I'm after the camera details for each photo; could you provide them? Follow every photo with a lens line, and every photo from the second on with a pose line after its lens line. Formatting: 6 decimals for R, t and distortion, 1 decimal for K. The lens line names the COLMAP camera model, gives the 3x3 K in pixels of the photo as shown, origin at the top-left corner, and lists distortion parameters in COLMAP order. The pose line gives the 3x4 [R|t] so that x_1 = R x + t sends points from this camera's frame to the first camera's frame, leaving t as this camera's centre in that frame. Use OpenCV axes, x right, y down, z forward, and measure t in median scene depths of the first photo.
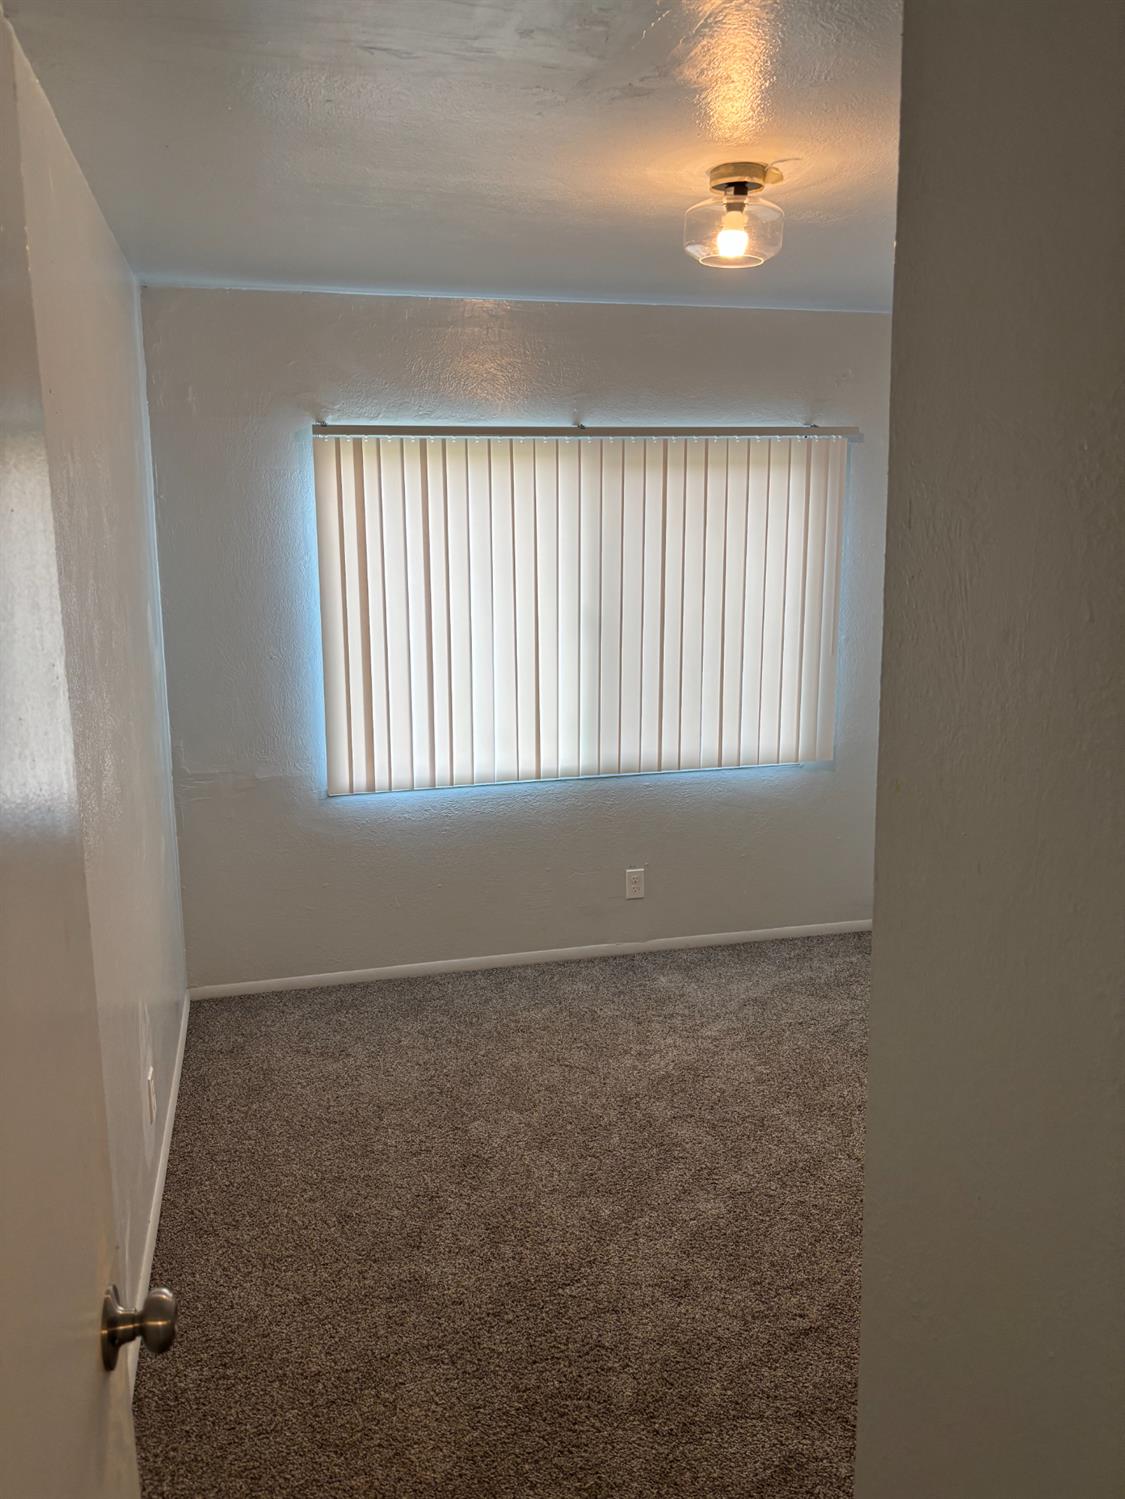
lens RADIAL K [[1142.2, 0, 570.5], [0, 1142.2, 746.7], [0, 0, 1]] dist [0.049690, -0.064432]
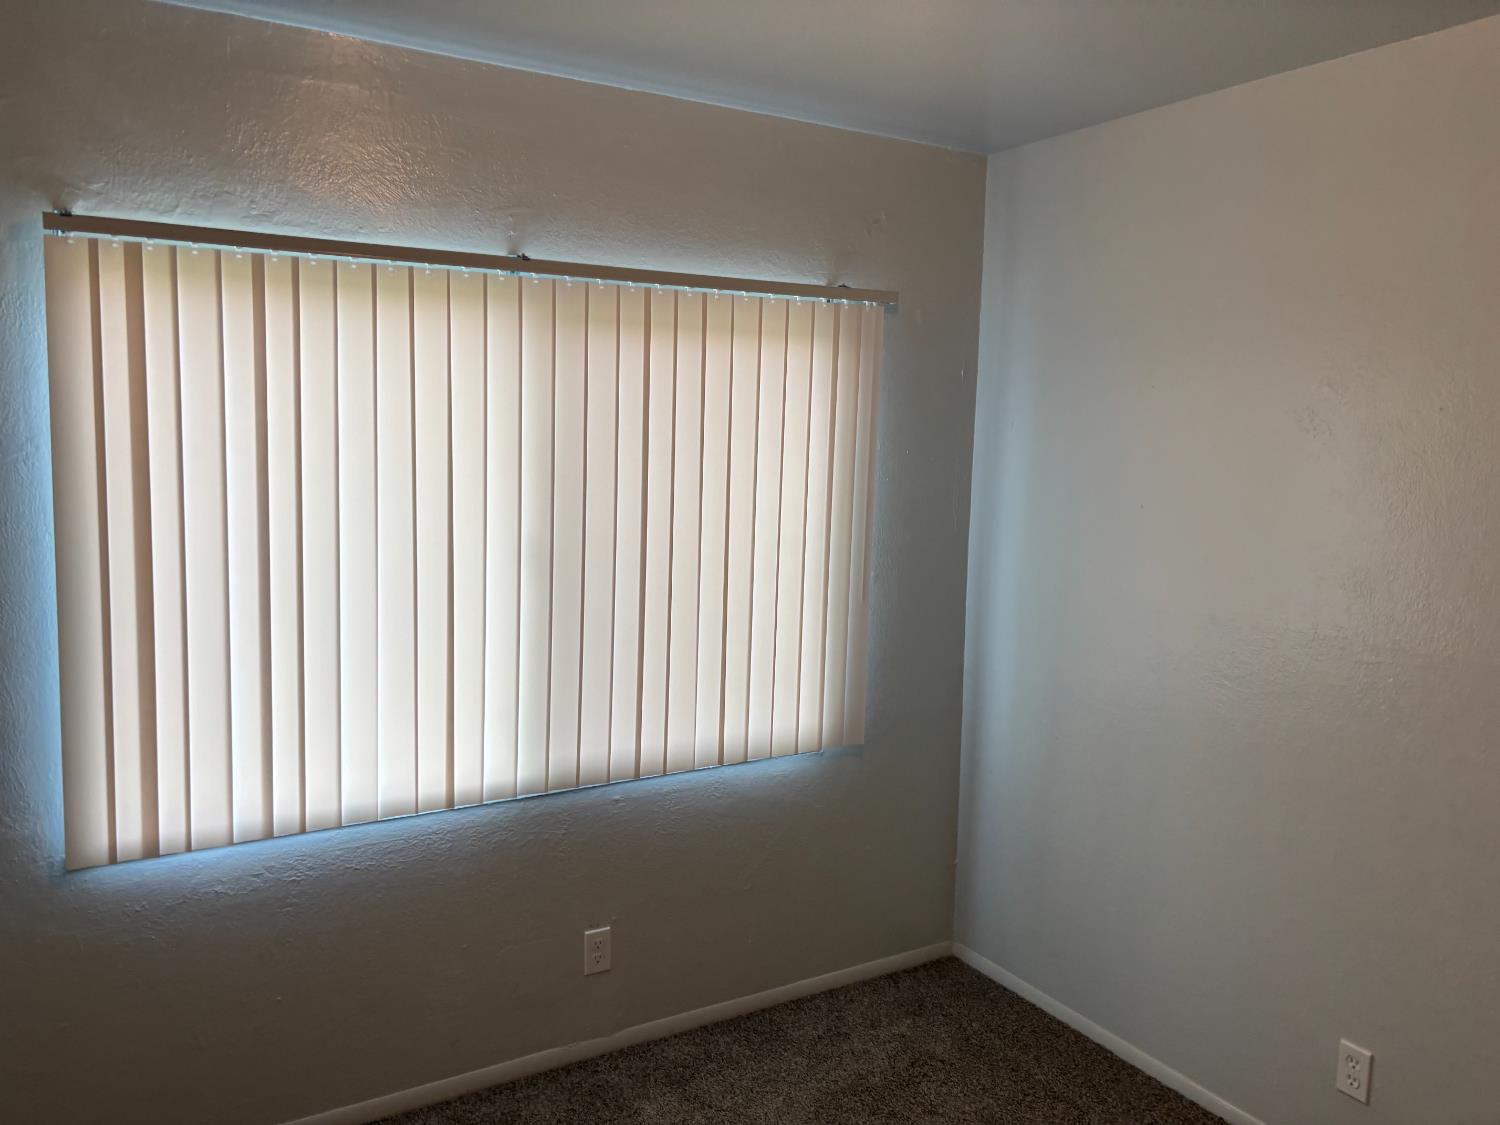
lens RADIAL K [[1143.0, 0, 743.0], [0, 1143.0, 557.0], [0, 0, 1]] dist [0.049690, -0.064432]
pose [[0.963389, 0.001013, 0.268107, -0.043710], [0.018634, 0.997322, -0.070723, -0.061820], [-0.267461, 0.073129, 0.960790, 0.350378]]
